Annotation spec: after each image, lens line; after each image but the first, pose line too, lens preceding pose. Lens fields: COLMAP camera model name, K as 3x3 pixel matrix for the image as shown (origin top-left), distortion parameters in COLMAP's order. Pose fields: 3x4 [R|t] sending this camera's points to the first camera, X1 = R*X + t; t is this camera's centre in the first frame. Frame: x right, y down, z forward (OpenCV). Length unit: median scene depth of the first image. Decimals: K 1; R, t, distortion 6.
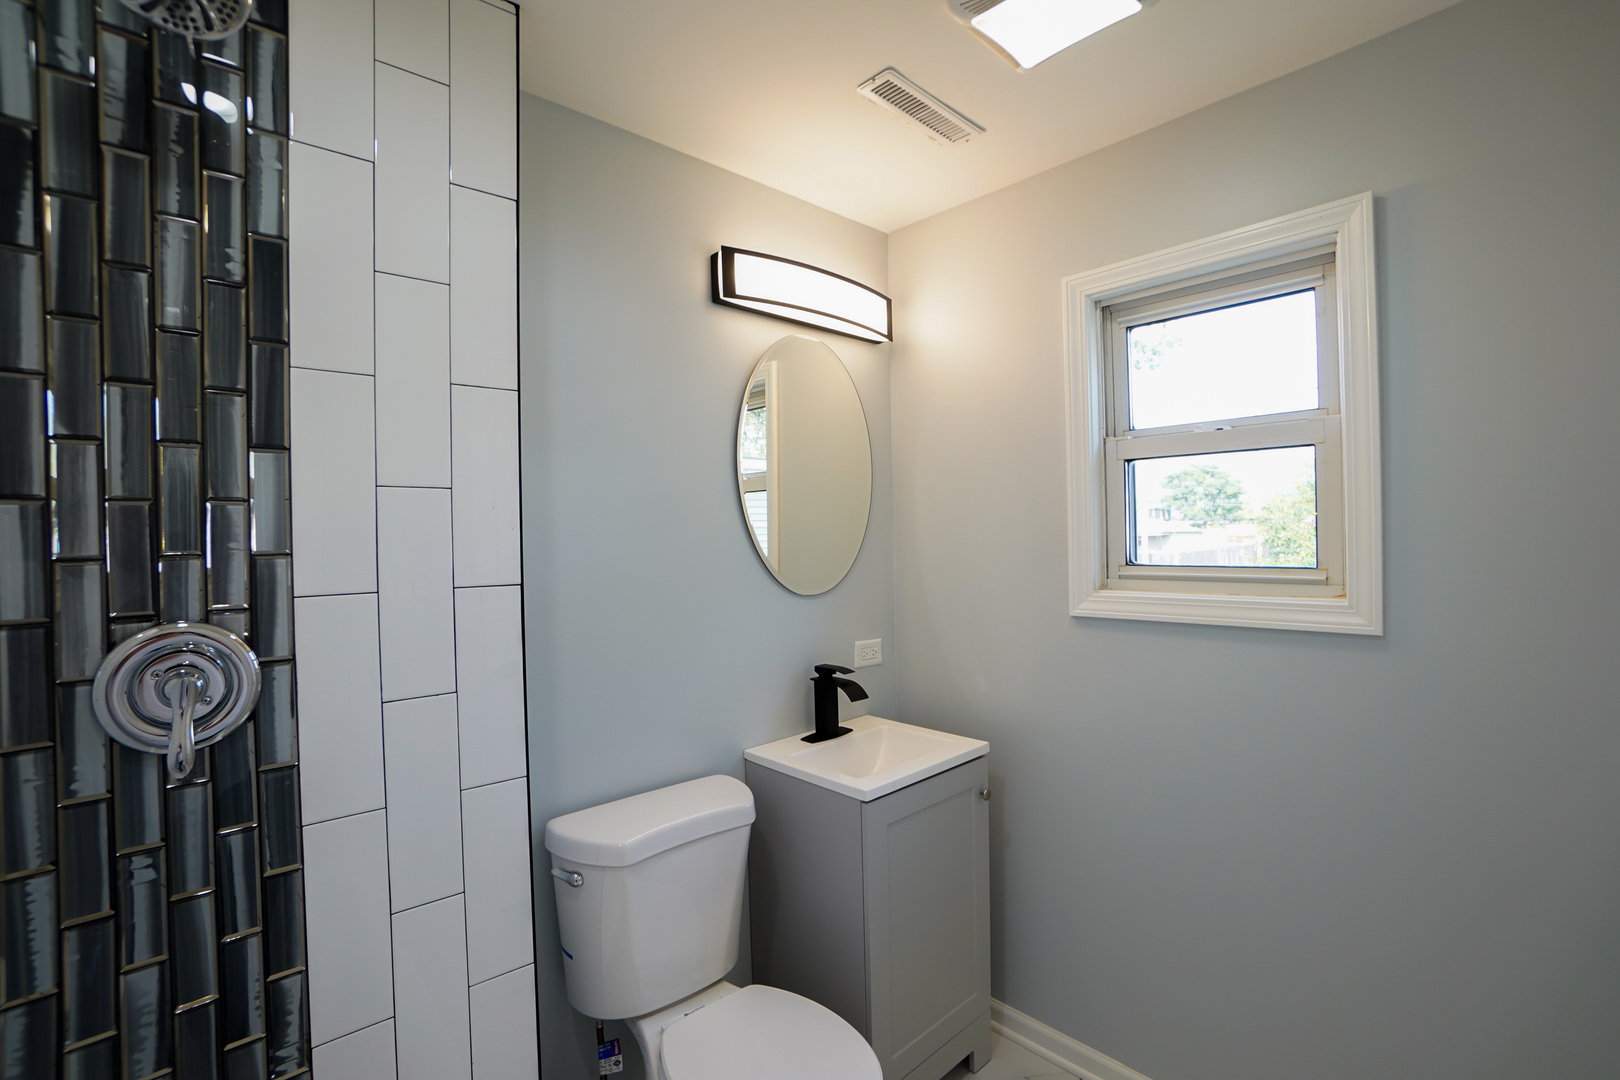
lens RADIAL K [[719.5, 0, 797.7], [0, 719.5, 538.3], [0, 0, 1]] dist [-0.062444, 0.023065]
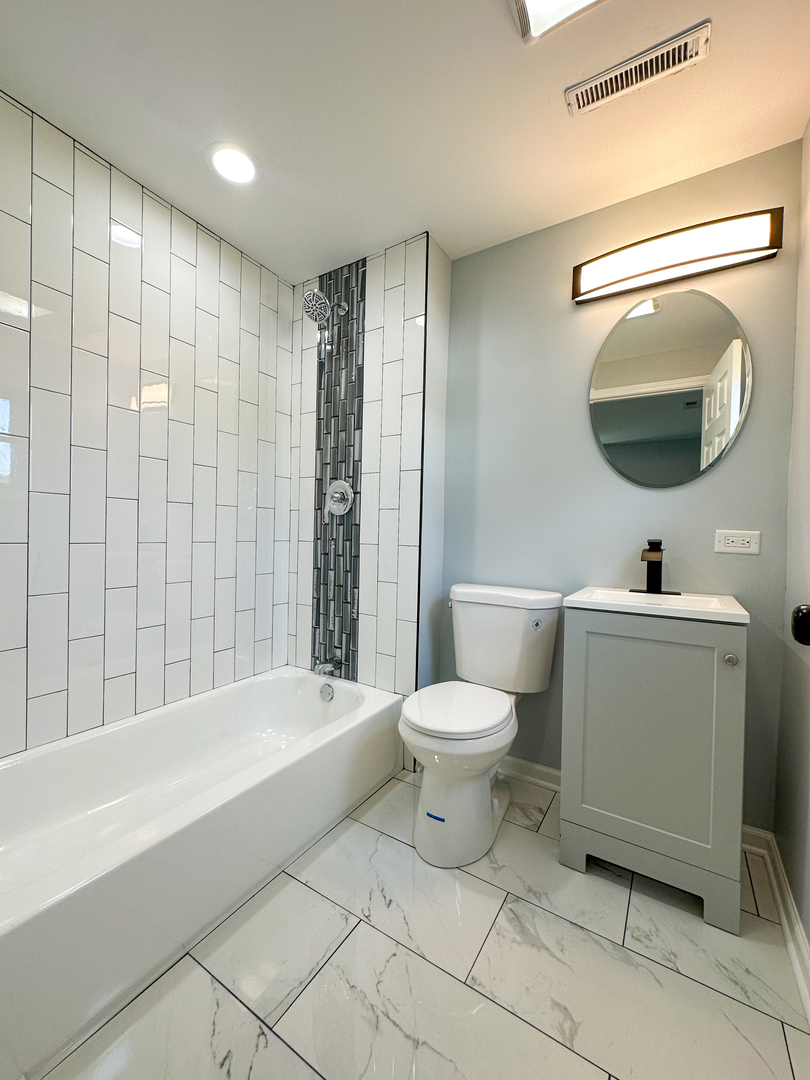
lens RADIAL K [[431.0, 0, 405.0], [0, 431.0, 540.0], [0, 0, 1]] dist [-0.003513, 0.001013]
pose [[0.272039, 0.044078, -0.961276, 1.315258], [-0.031526, 0.998822, 0.036877, 0.318380], [0.961770, 0.020273, 0.273108, 0.659768]]
